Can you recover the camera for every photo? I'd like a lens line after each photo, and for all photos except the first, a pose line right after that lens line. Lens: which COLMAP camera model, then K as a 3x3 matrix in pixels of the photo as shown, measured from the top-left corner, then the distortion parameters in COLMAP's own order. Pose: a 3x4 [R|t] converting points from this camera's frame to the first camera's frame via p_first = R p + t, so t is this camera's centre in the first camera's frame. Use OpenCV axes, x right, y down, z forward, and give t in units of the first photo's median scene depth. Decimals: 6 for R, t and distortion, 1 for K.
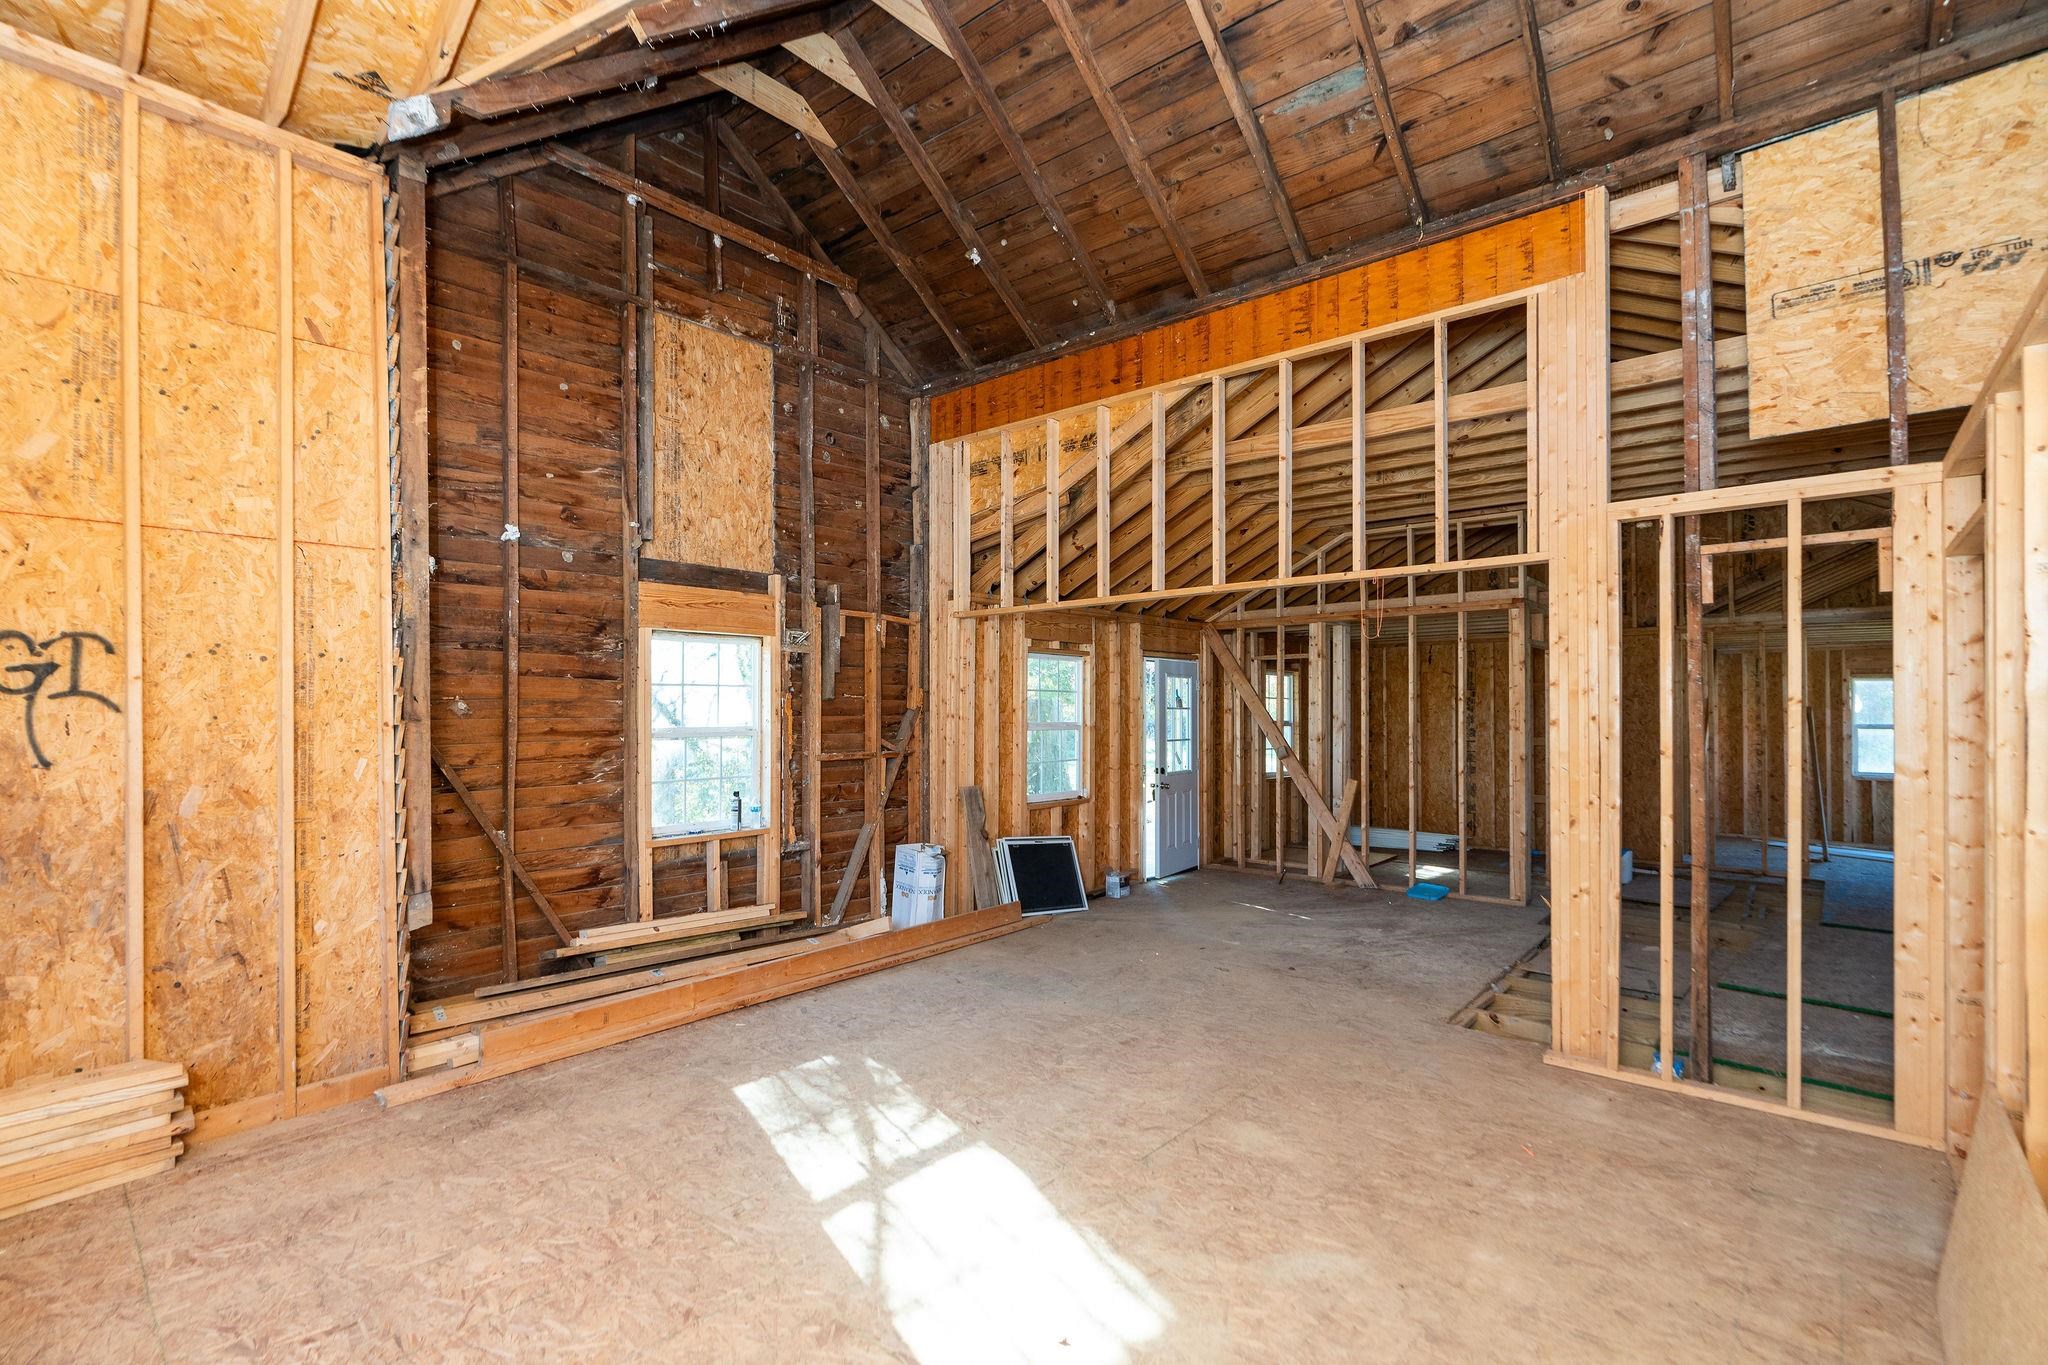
lens RADIAL K [[931.9, 0, 1040.1], [0, 931.9, 683.4], [0, 0, 1]] dist [-0.005168, -0.000386]
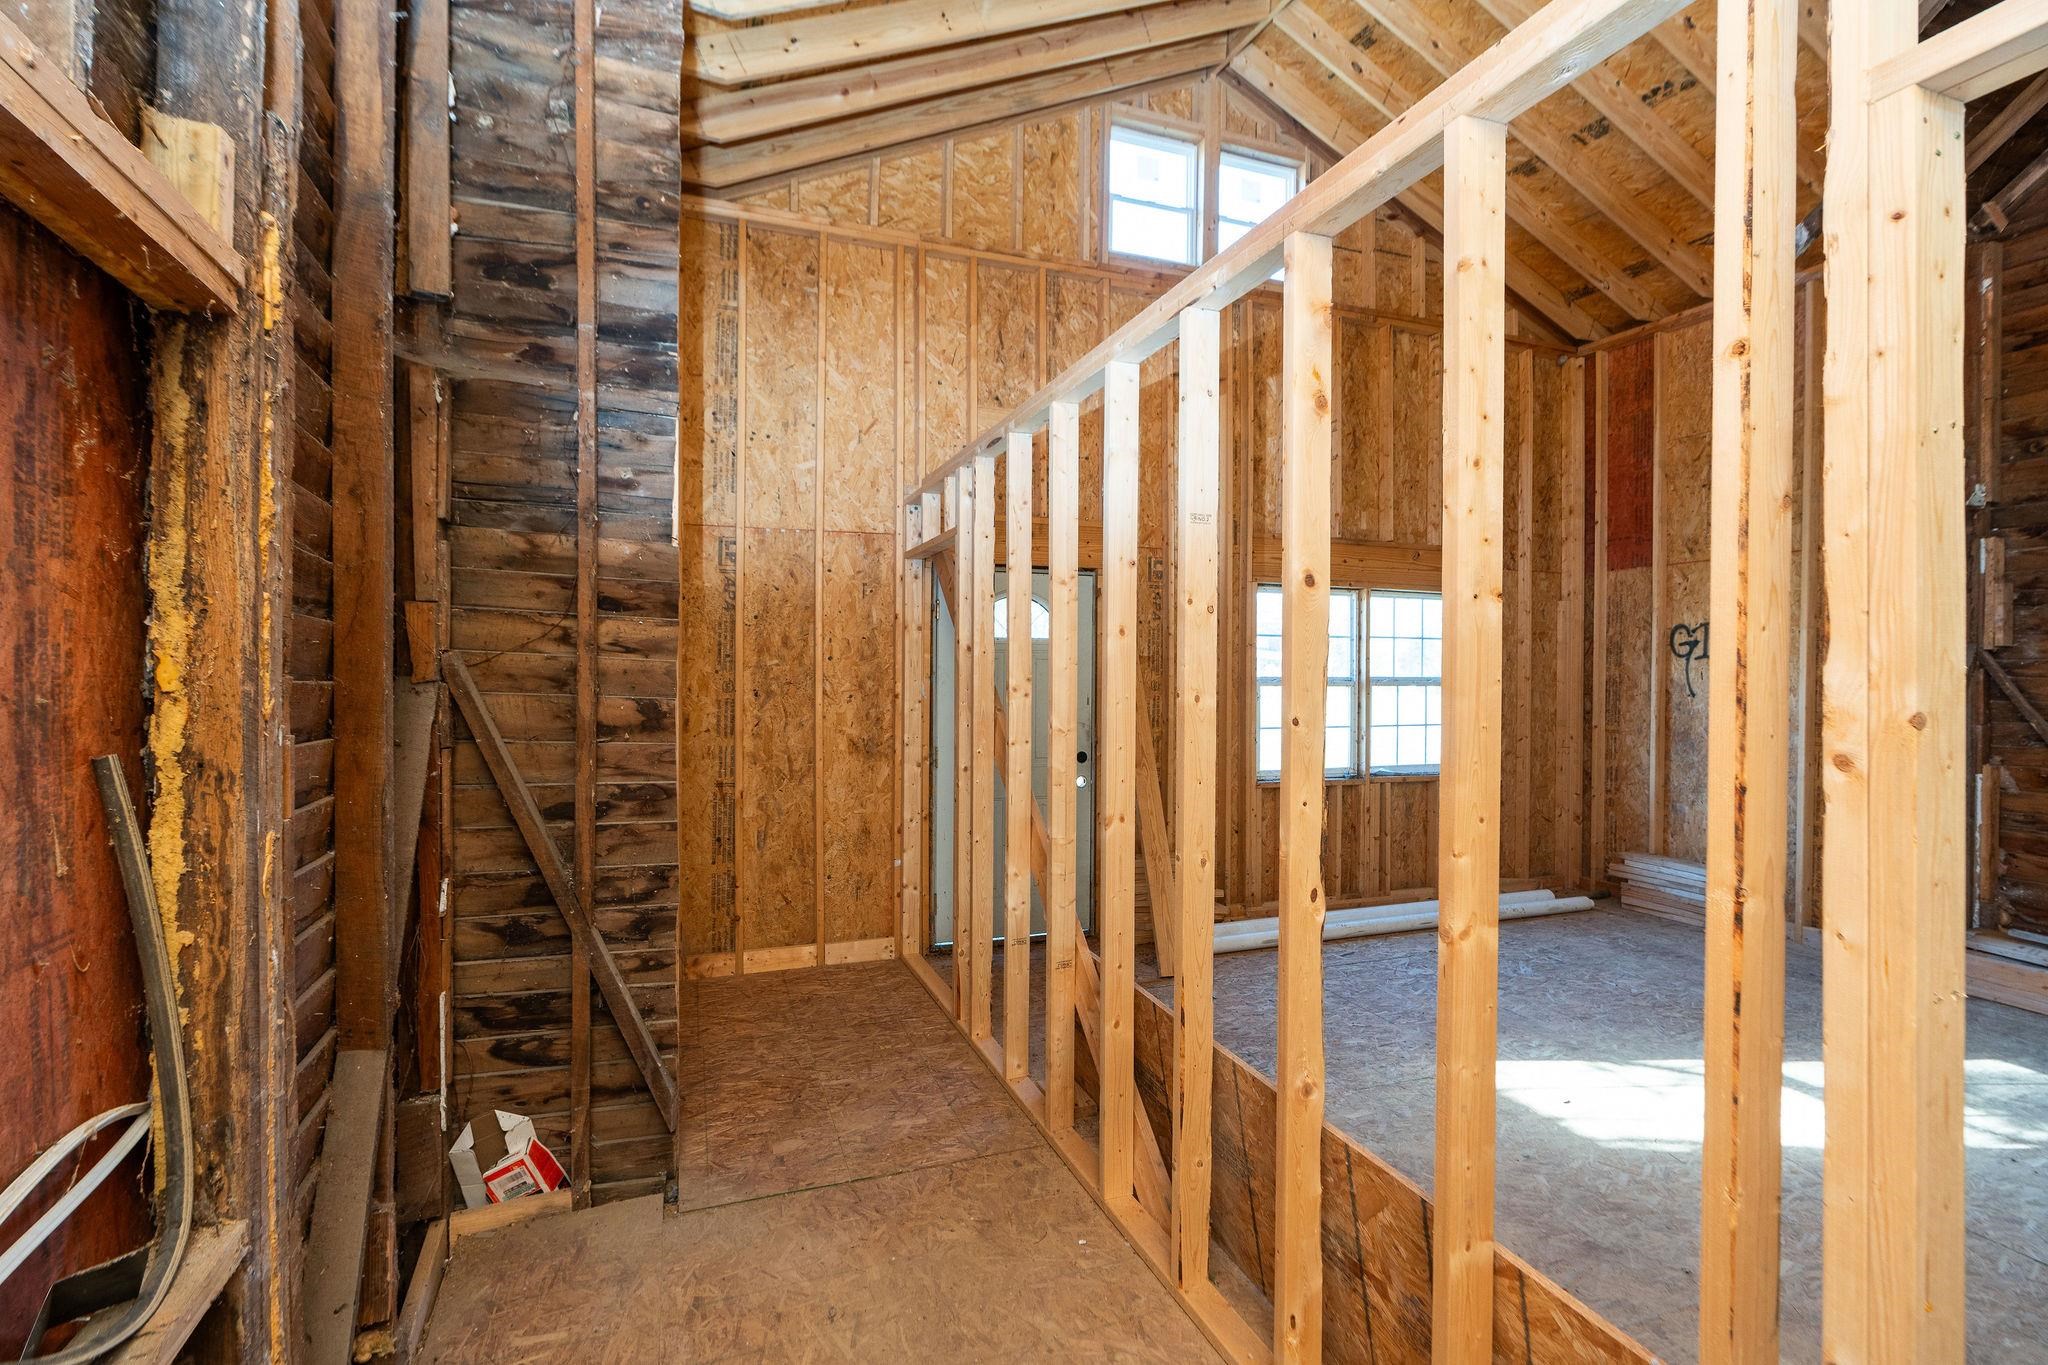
lens RADIAL K [[931.9, 0, 1022.1], [0, 931.9, 672.4], [0, 0, 1]] dist [-0.005168, -0.000386]
pose [[-0.480440, 0.010254, -0.876967, 1.258629], [0.024021, 0.999710, -0.001470, 0.012732], [0.876698, -0.021772, -0.480548, 0.716840]]
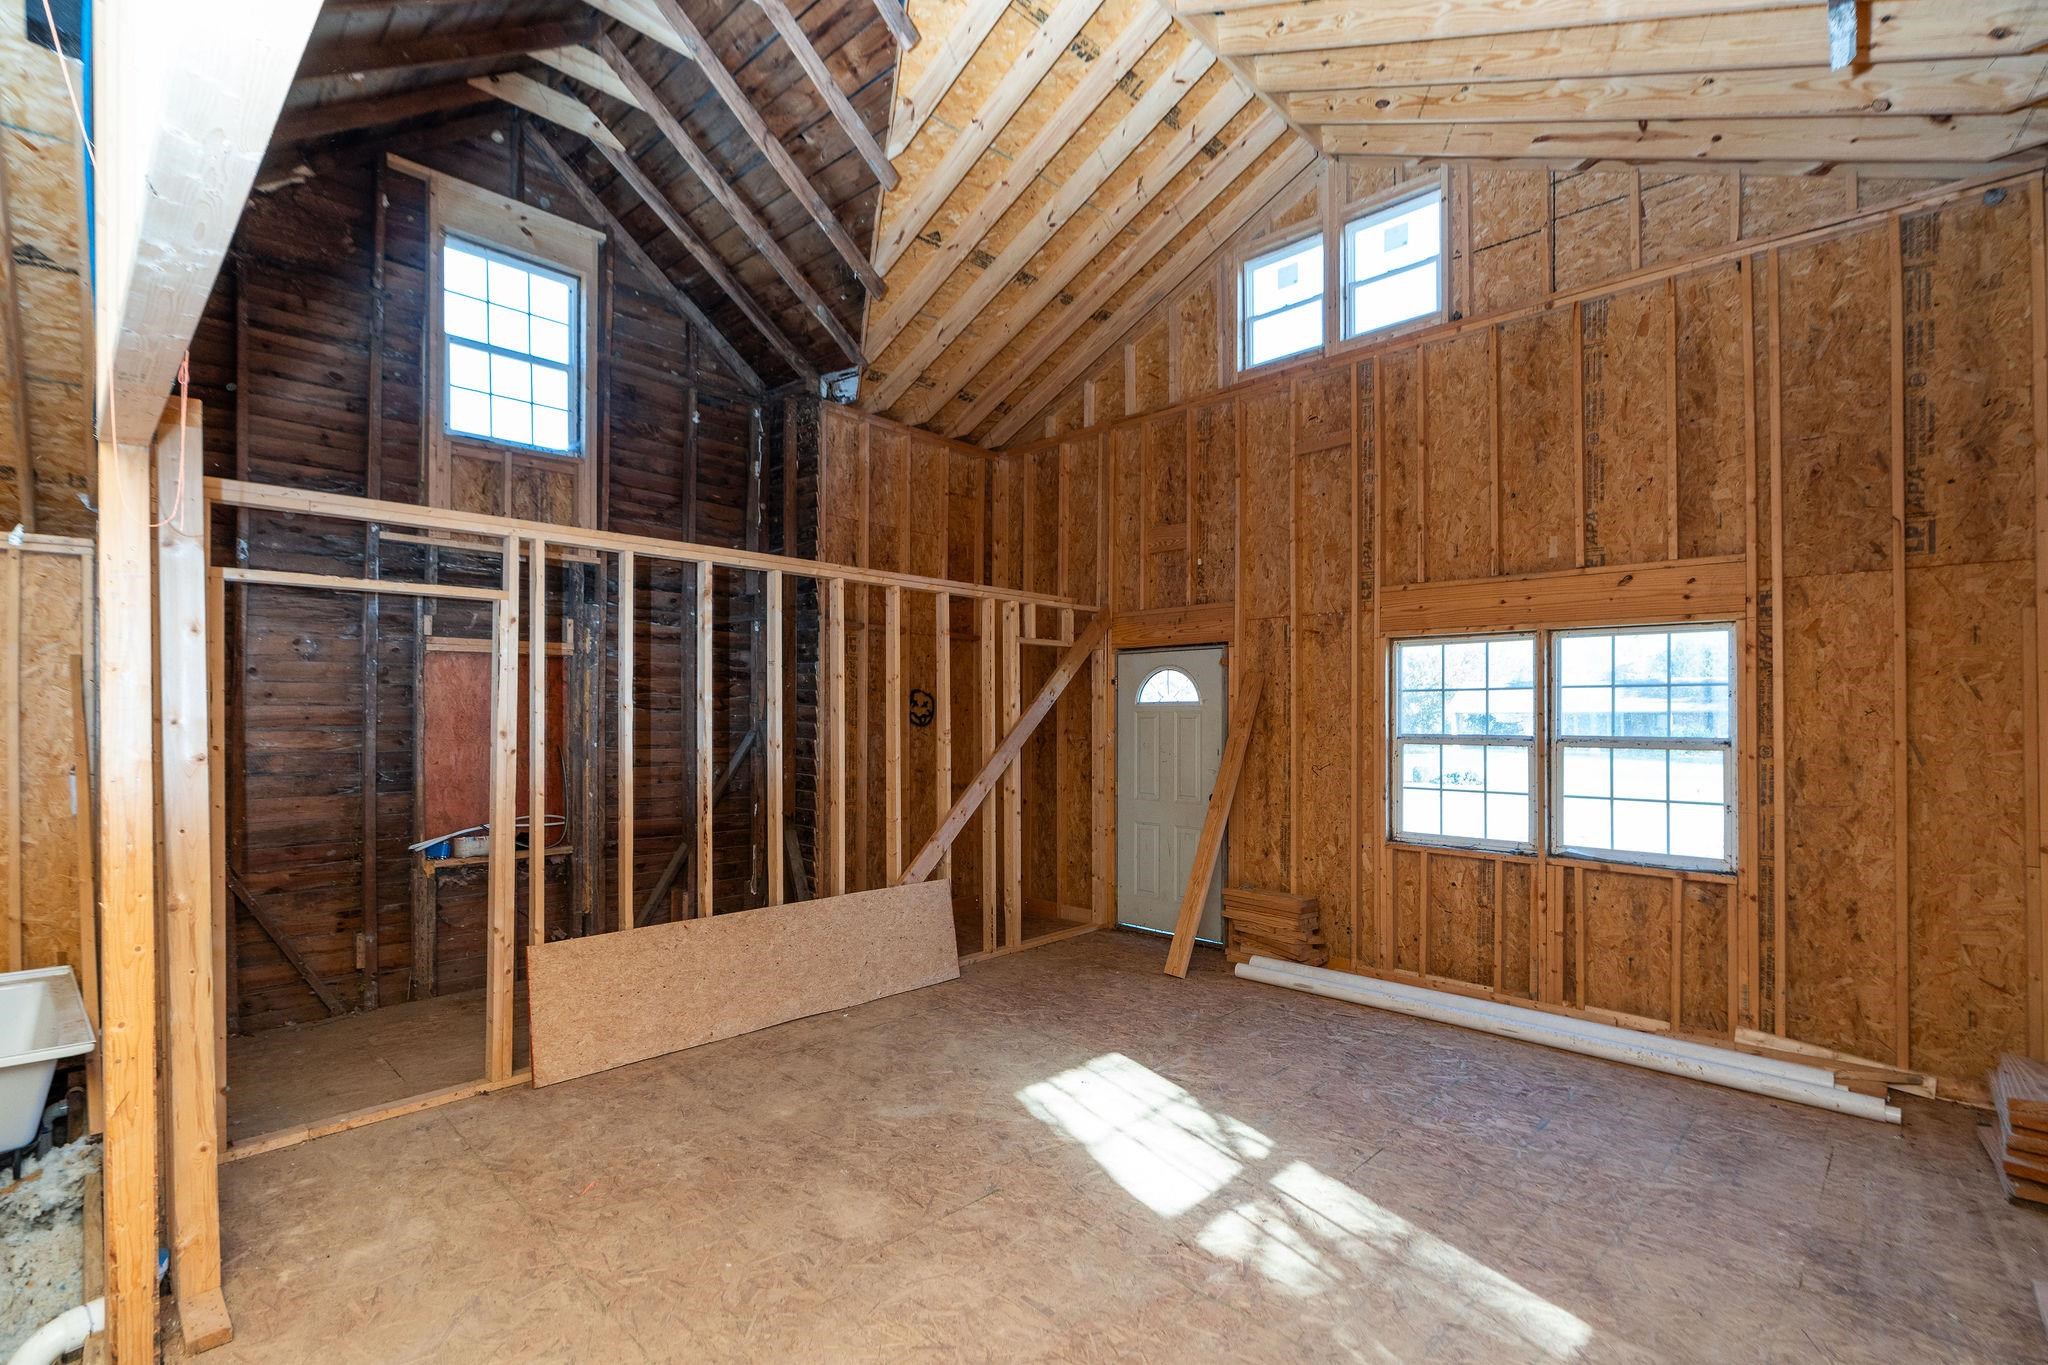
lens RADIAL K [[931.9, 0, 1043.2], [0, 931.9, 710.4], [0, 0, 1]] dist [-0.005168, -0.000386]
pose [[-0.998634, 0.002377, 0.052202, 0.008065], [0.000683, 0.999474, -0.032436, 0.045626], [-0.052252, -0.032356, -0.998110, 2.052346]]
